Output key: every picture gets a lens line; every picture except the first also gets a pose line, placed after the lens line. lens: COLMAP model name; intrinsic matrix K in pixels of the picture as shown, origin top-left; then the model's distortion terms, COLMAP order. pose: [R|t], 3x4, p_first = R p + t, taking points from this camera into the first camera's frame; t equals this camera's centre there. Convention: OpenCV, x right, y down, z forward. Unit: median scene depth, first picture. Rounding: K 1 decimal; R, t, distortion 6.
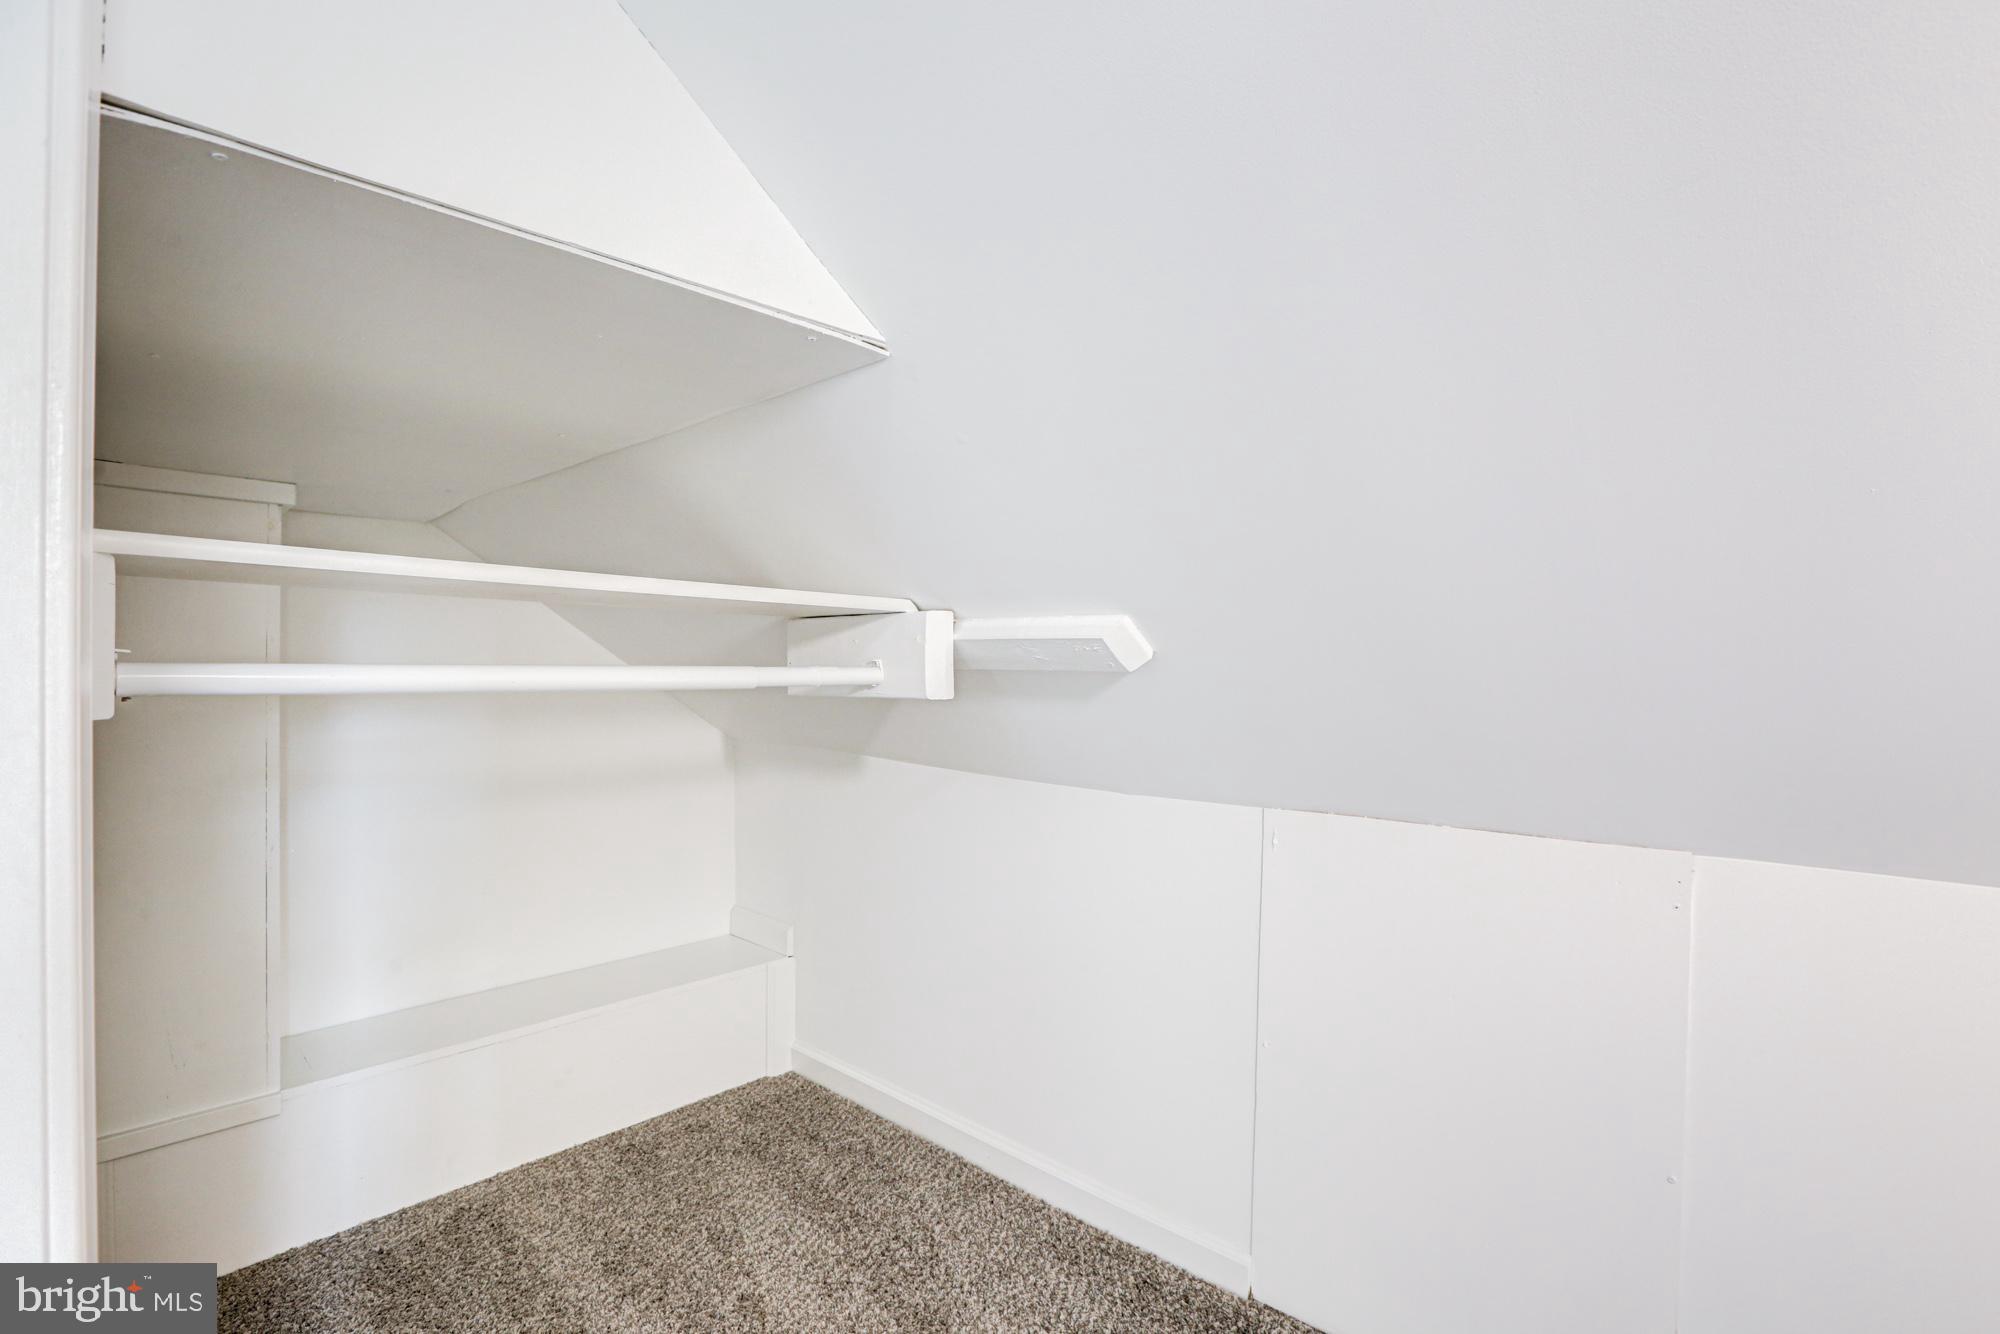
lens RADIAL K [[933.4, 0, 1000.0], [0, 933.4, 667.0], [0, 0, 1]] dist [-0.000229, -0.000062]
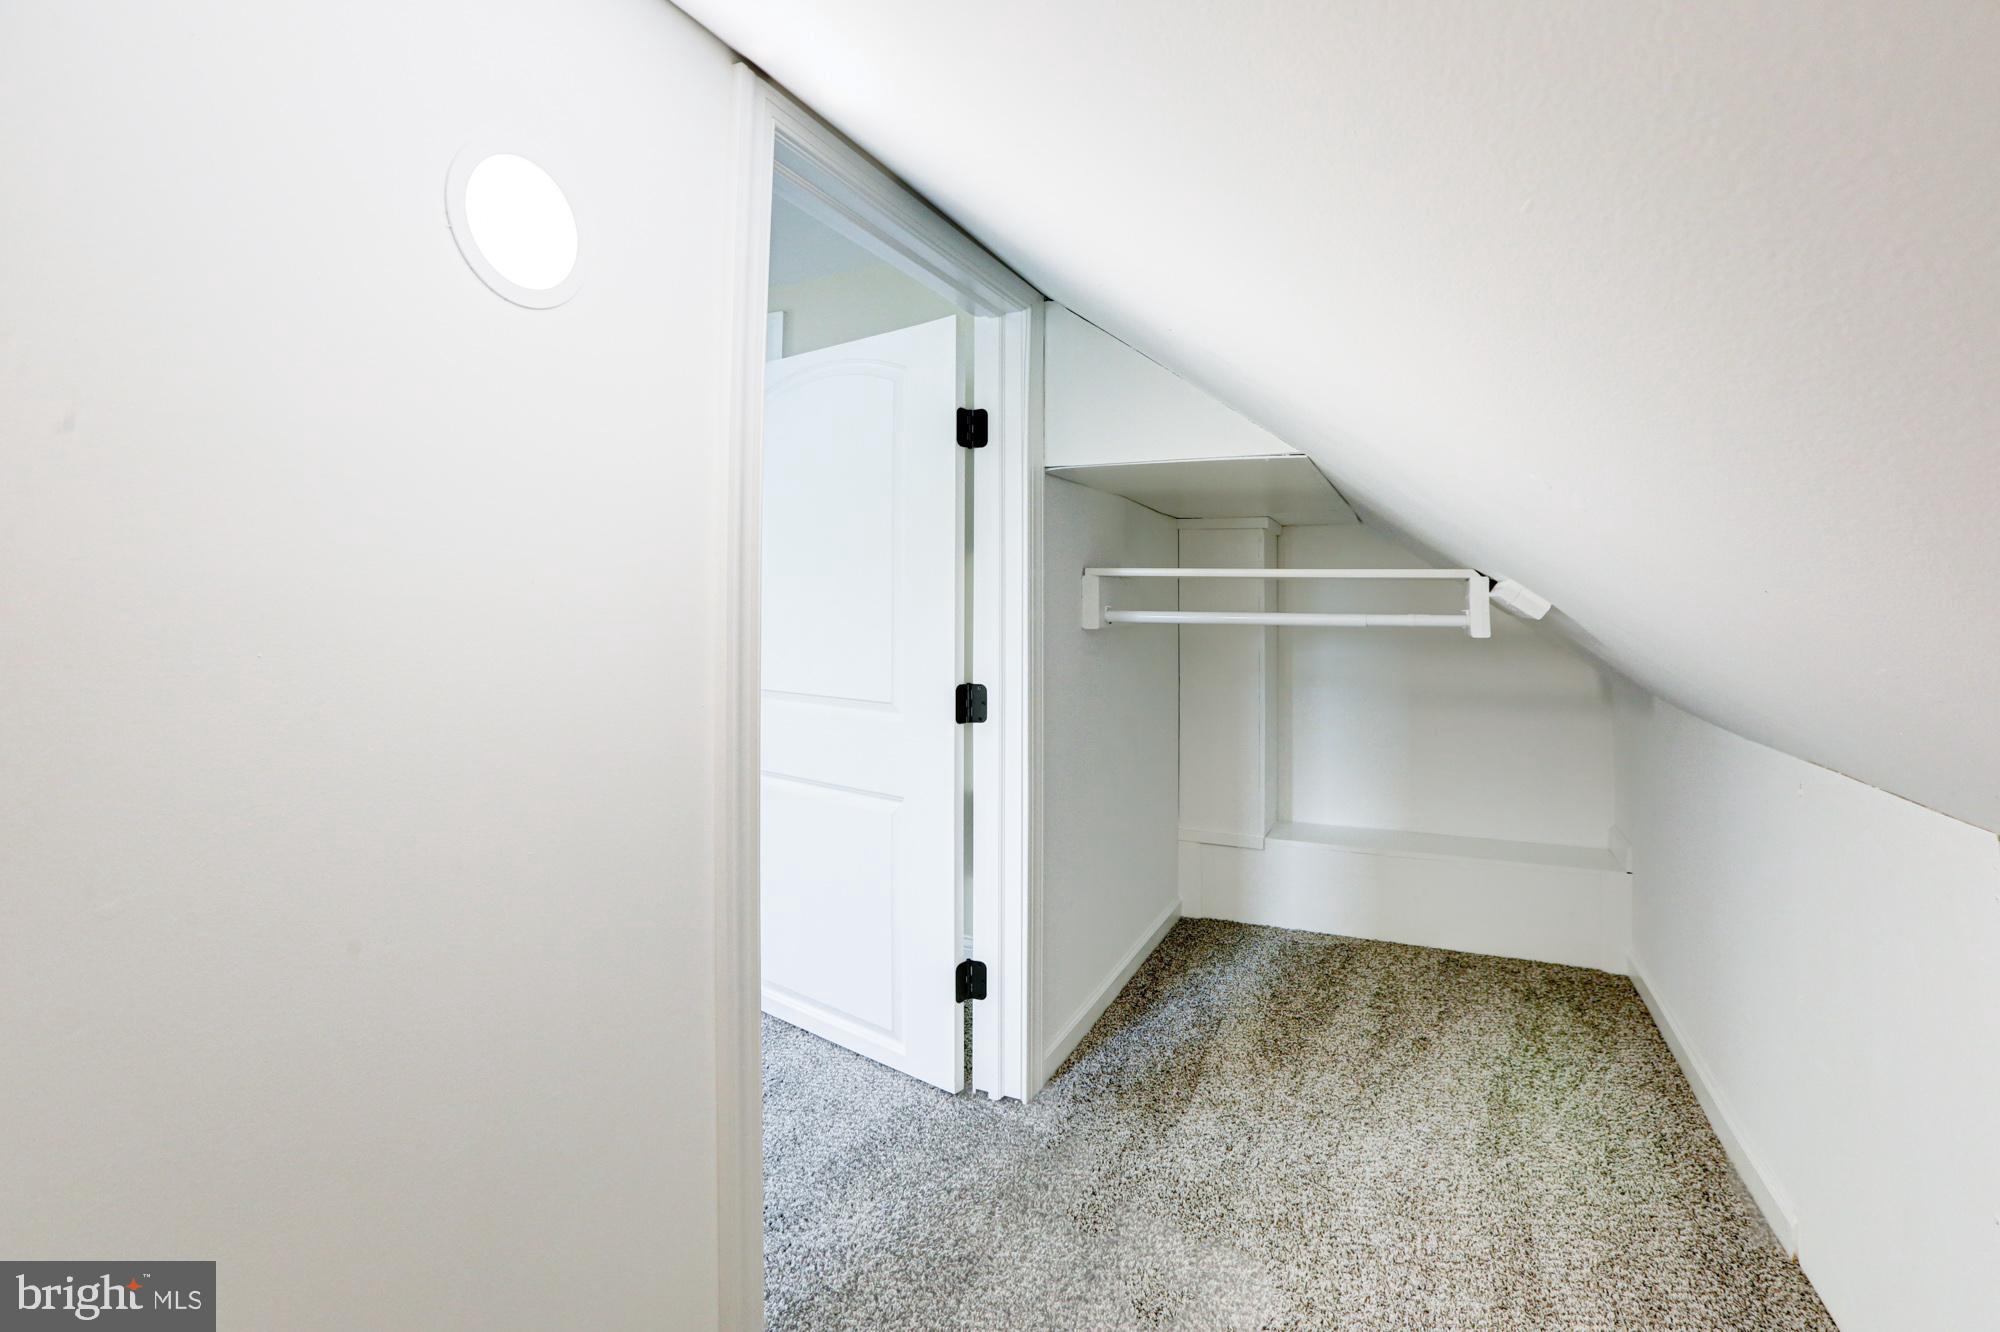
lens RADIAL K [[933.4, 0, 1000.0], [0, 933.4, 666.0], [0, 0, 1]] dist [-0.000229, -0.000062]
pose [[0.326286, 0.058750, -0.943444, 0.750276], [-0.003390, 0.998133, 0.060983, -0.008355], [0.945265, -0.016700, 0.325876, -0.103043]]
